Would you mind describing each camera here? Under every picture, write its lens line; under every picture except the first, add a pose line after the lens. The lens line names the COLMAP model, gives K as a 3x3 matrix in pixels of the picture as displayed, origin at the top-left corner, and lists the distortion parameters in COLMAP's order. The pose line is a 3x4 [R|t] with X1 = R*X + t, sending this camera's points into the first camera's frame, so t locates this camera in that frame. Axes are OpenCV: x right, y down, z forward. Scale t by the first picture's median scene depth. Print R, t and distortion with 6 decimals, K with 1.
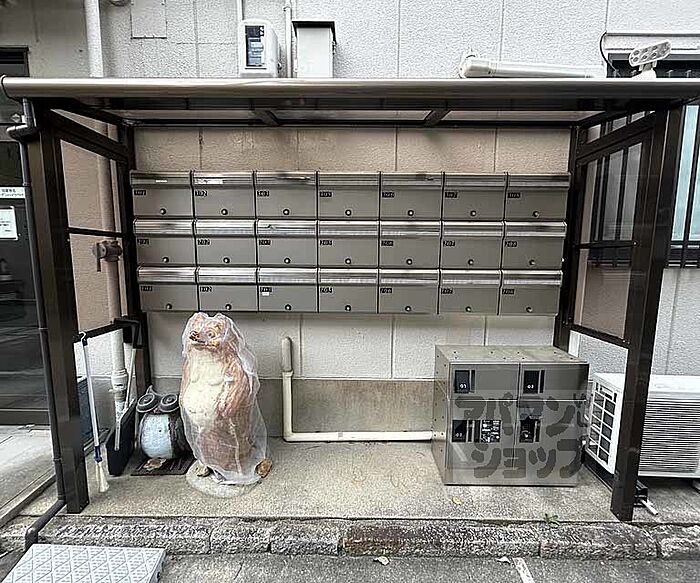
lens RADIAL K [[315.1, 0, 350.0], [0, 315.1, 291.5], [0, 0, 1]] dist [-0.002026, -0.000875]
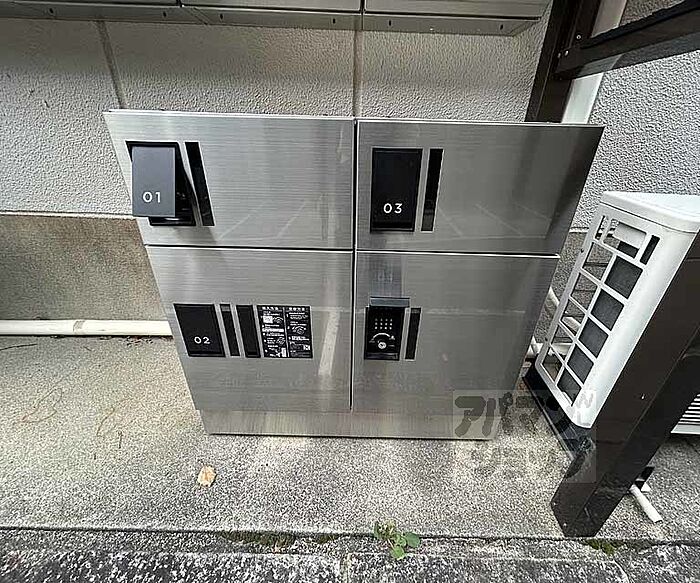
lens RADIAL K [[315.1, 0, 350.0], [0, 315.1, 291.5], [0, 0, 1]] dist [-0.002026, -0.000875]
pose [[0.999828, 0.015109, 0.010746, 0.506384], [-0.017965, 0.932773, 0.360016, 0.255740], [-0.004584, -0.360147, 0.932884, 0.653165]]
